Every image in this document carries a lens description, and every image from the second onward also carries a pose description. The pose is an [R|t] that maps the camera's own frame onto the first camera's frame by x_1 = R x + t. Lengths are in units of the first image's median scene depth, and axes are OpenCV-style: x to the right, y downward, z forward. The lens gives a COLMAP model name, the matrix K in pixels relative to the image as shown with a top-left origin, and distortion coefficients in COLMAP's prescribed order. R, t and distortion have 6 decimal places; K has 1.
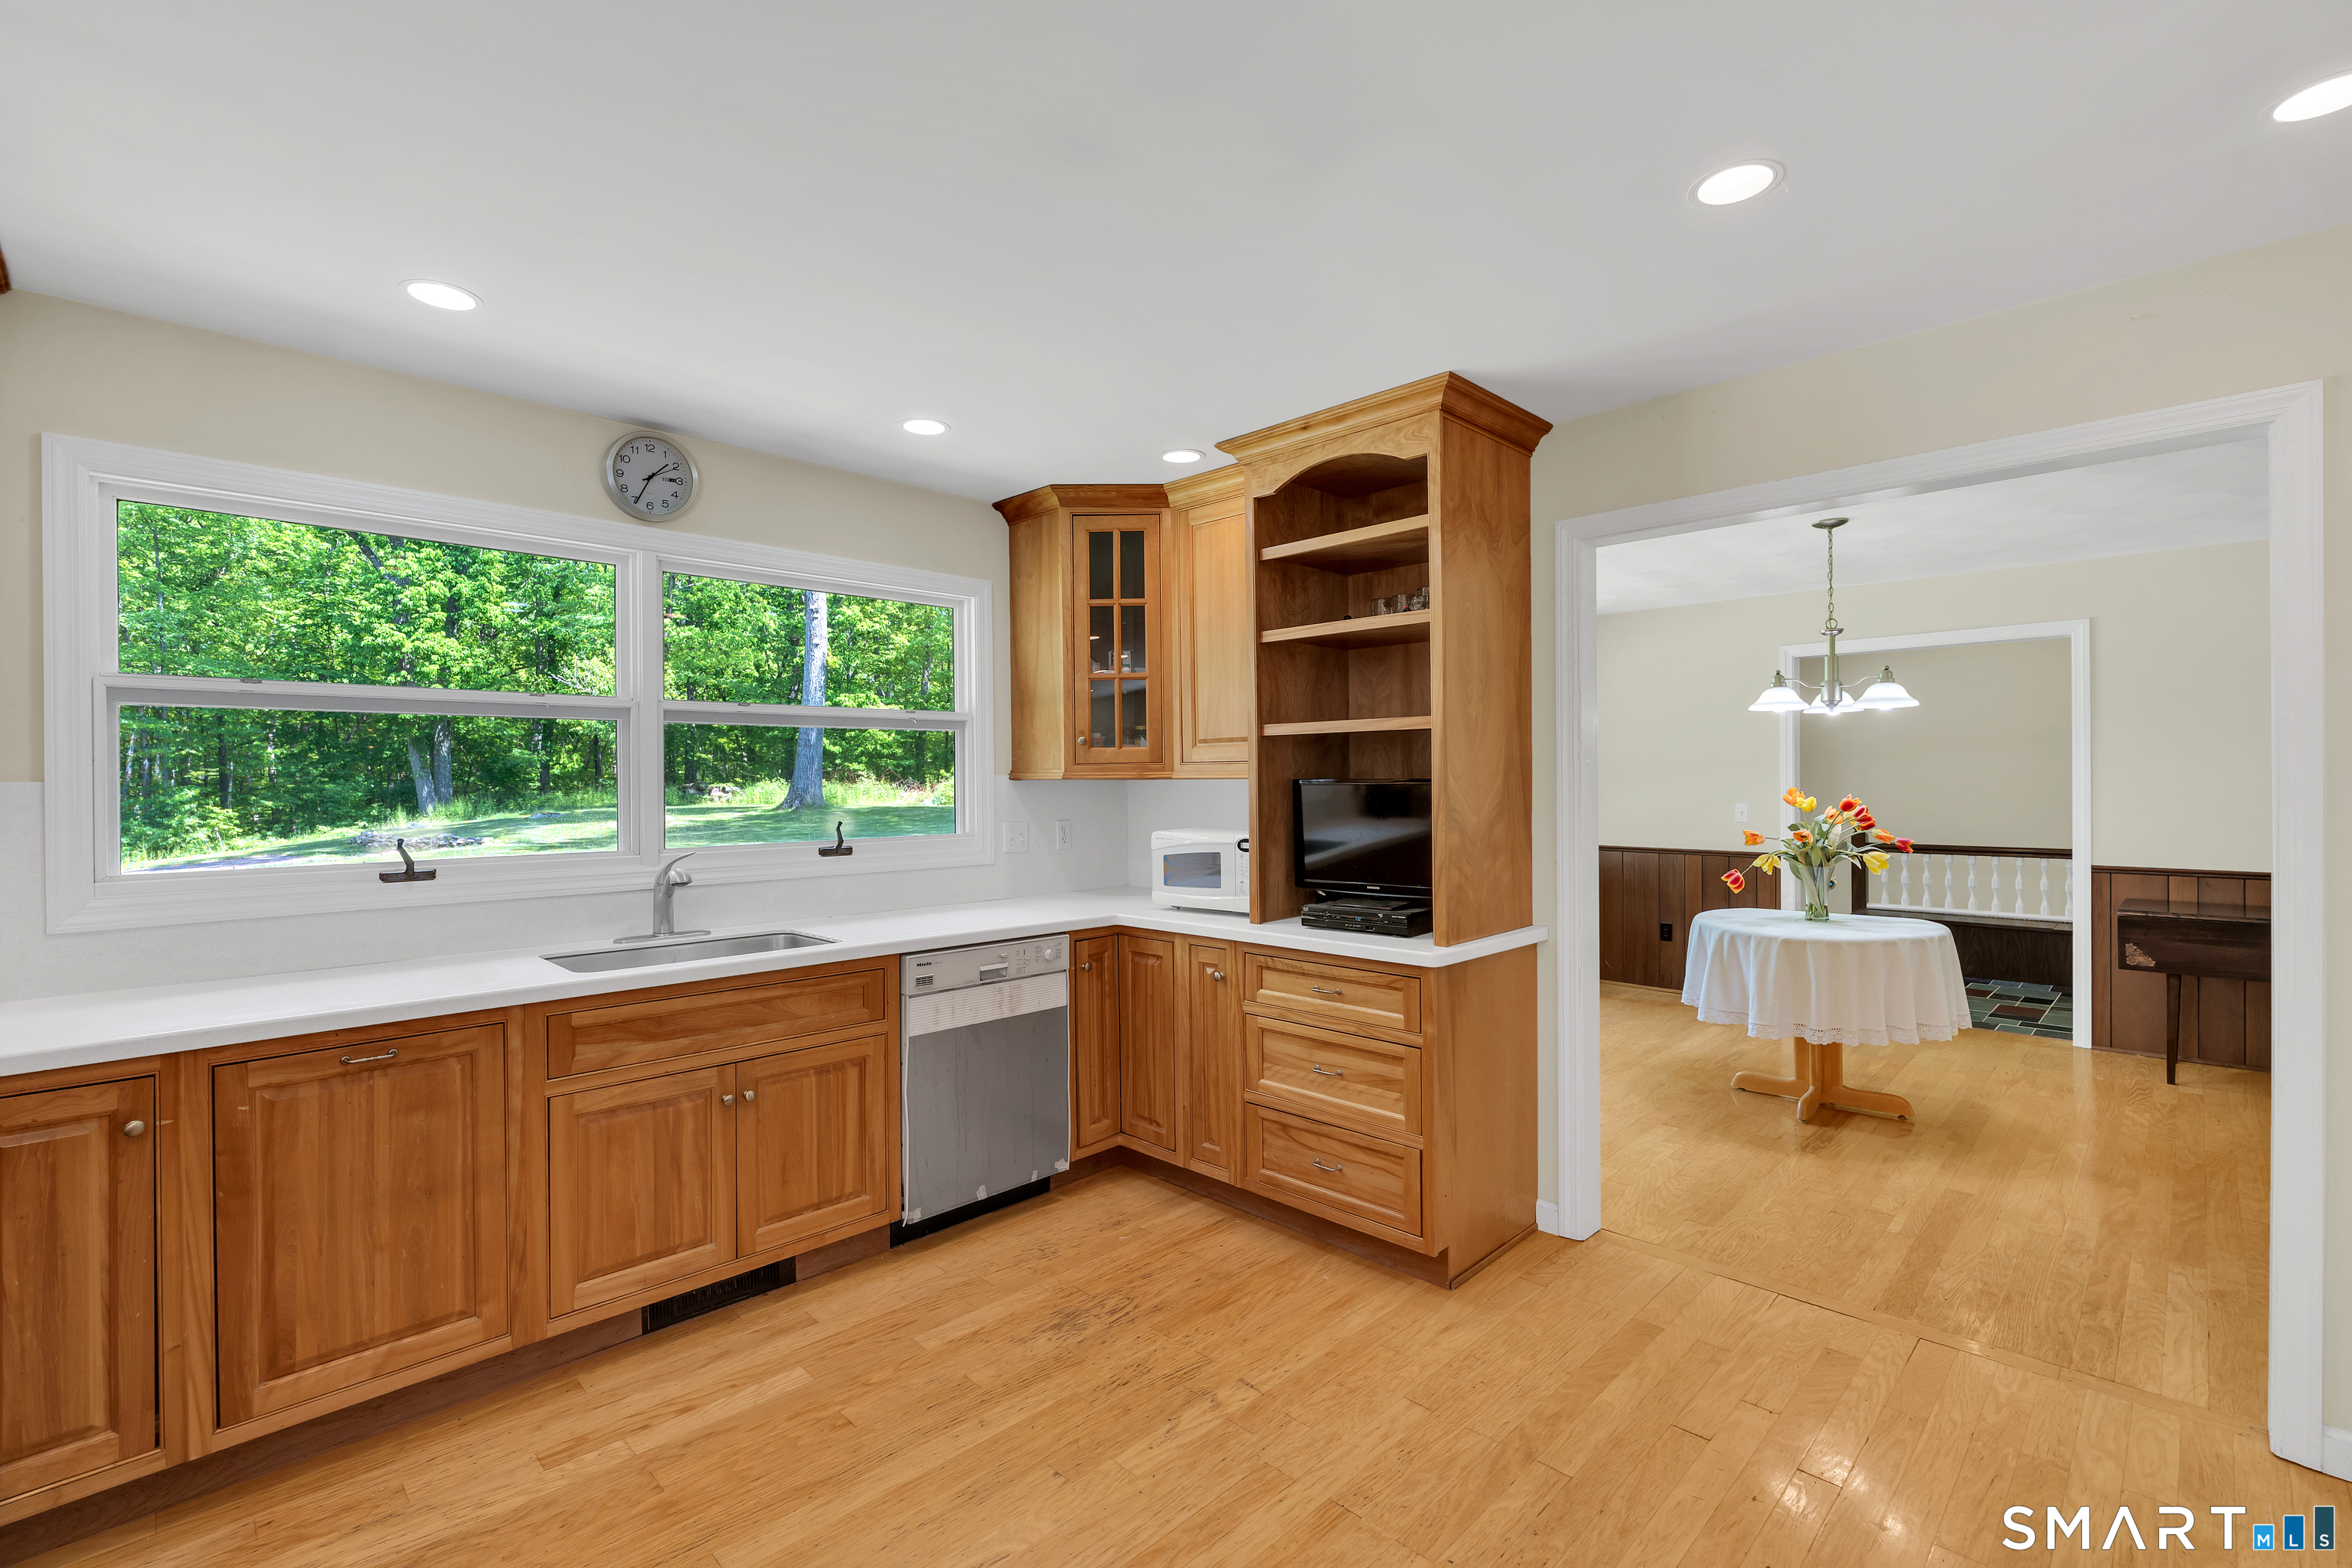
lens RADIAL K [[1045.5, 0, 1177.3], [0, 1045.5, 780.9], [0, 0, 1]] dist [-0.002205, 0.000543]
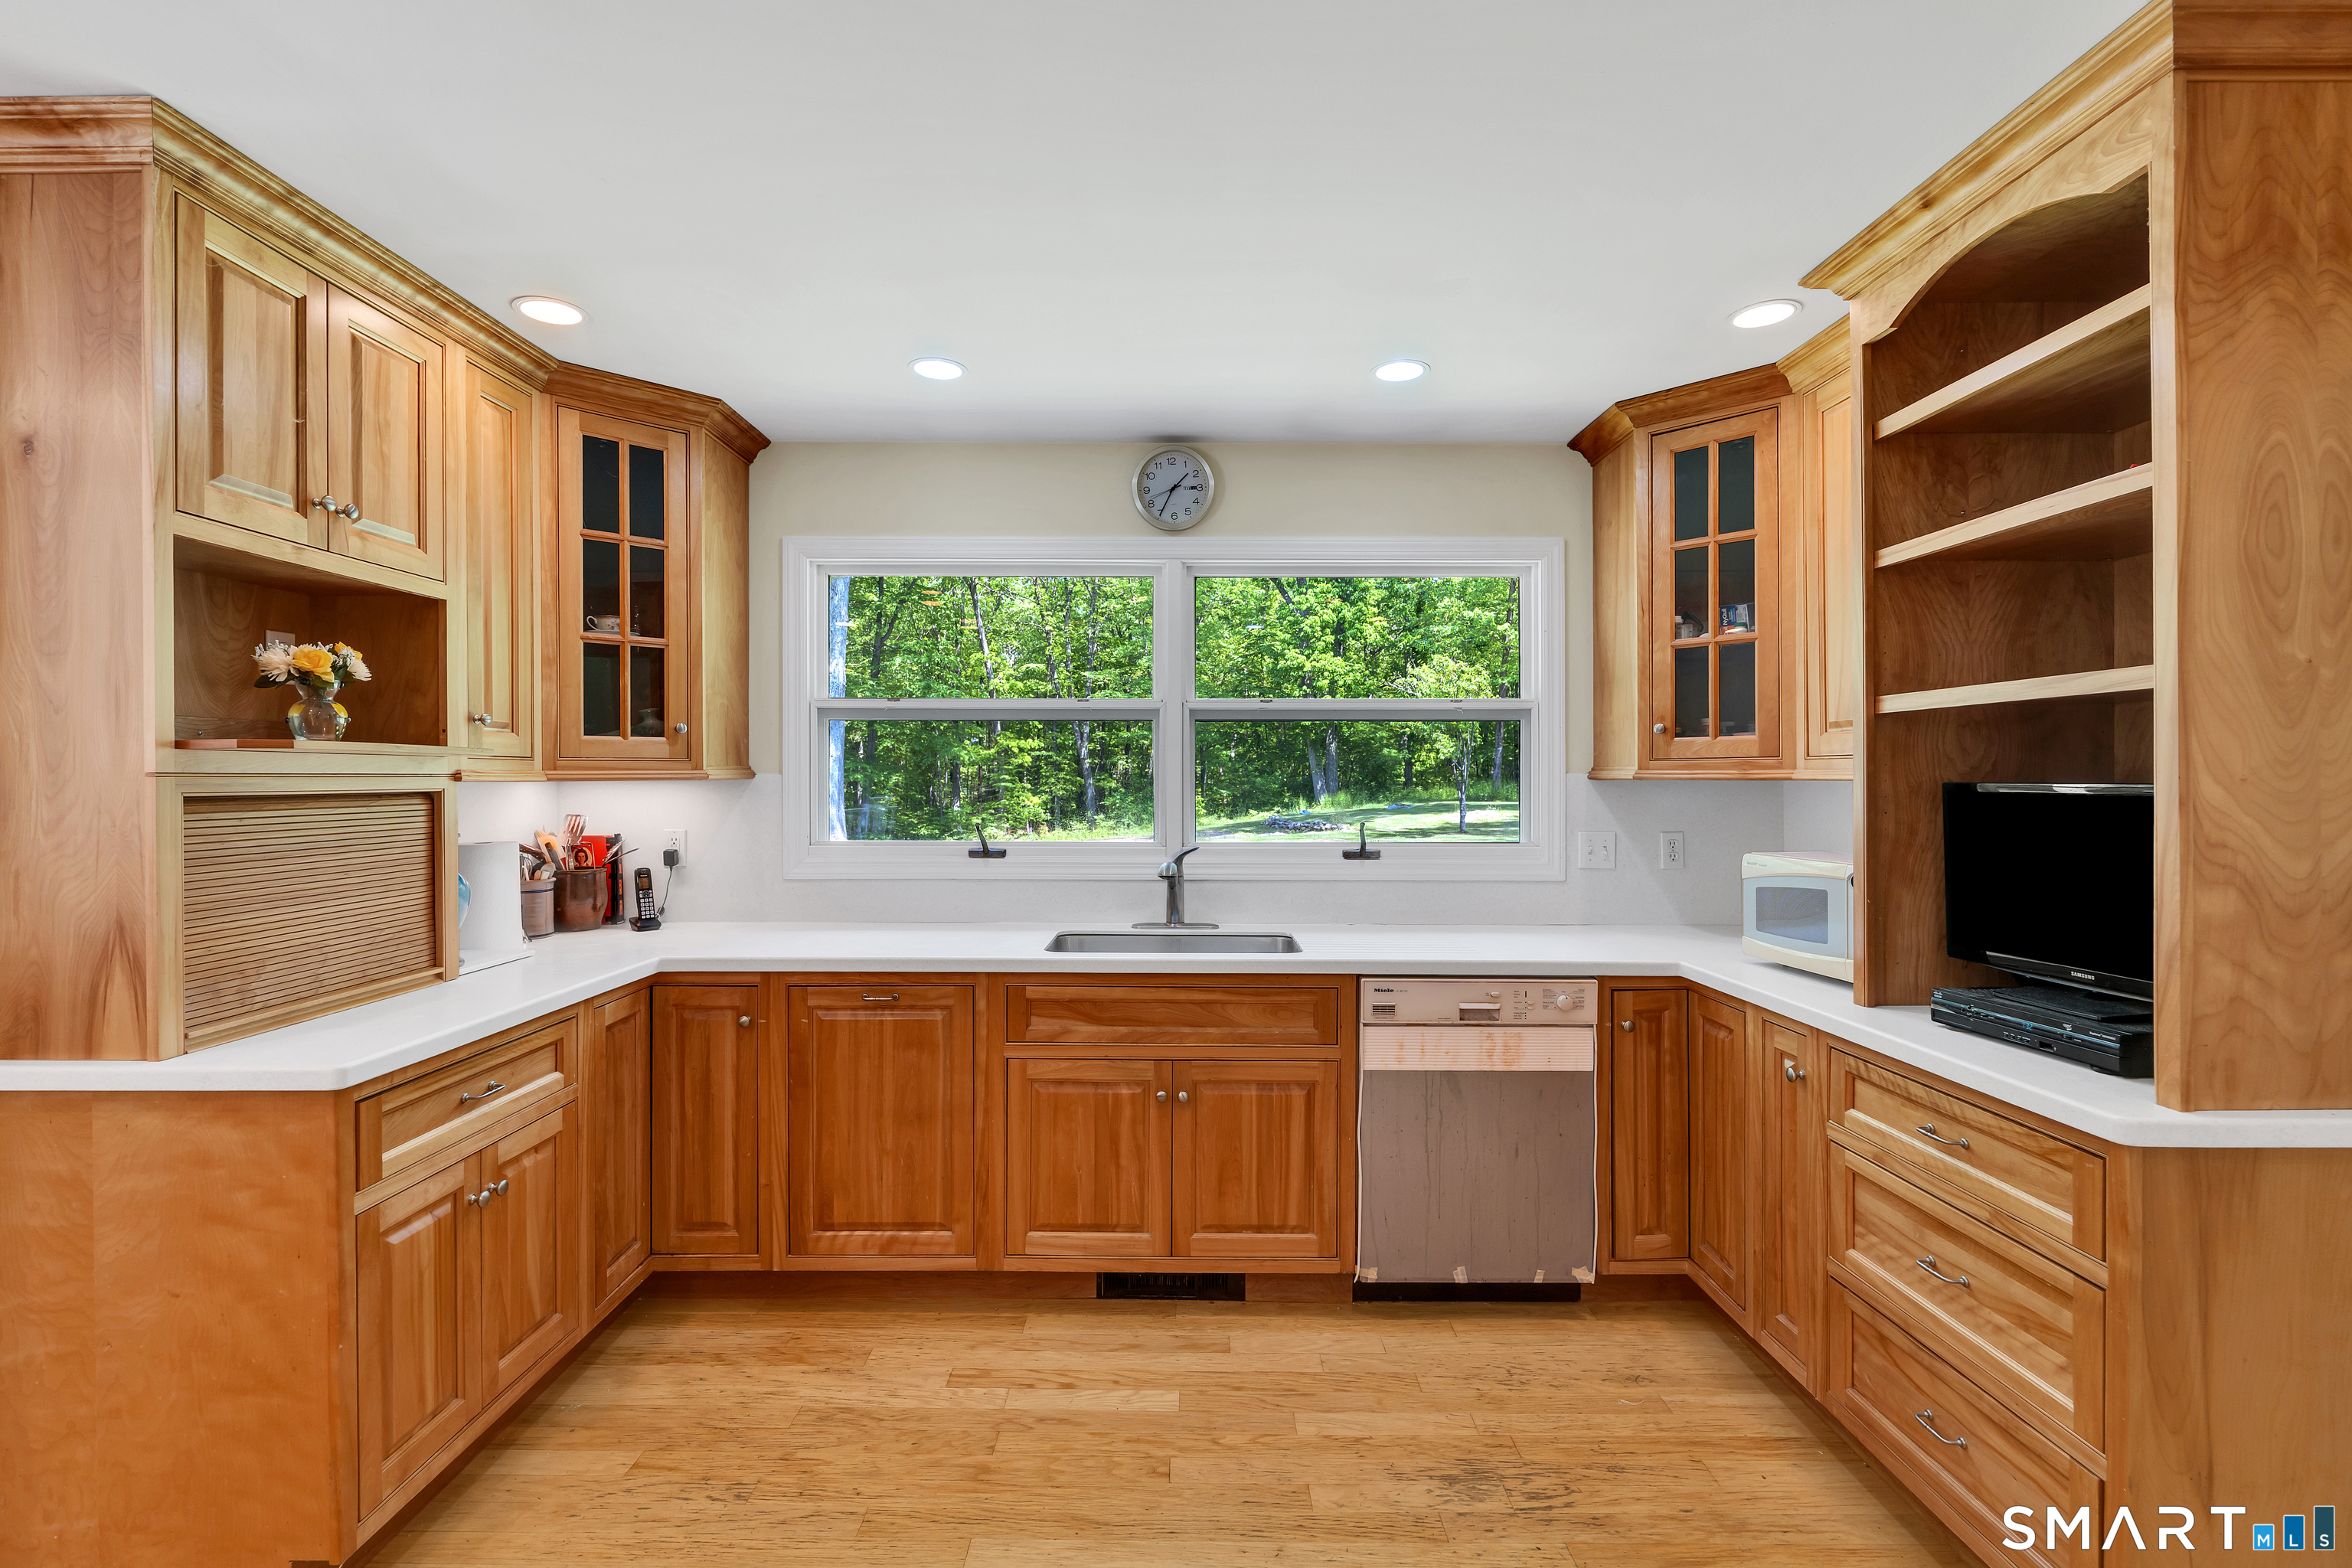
lens RADIAL K [[1045.5, 0, 1177.6], [0, 1045.5, 780.8], [0, 0, 1]] dist [-0.002205, 0.000543]
pose [[0.702554, 0.010355, -0.711555, 0.254624], [-0.008424, 0.999945, 0.006234, -0.002962], [0.711581, 0.001614, 0.702602, 0.265932]]
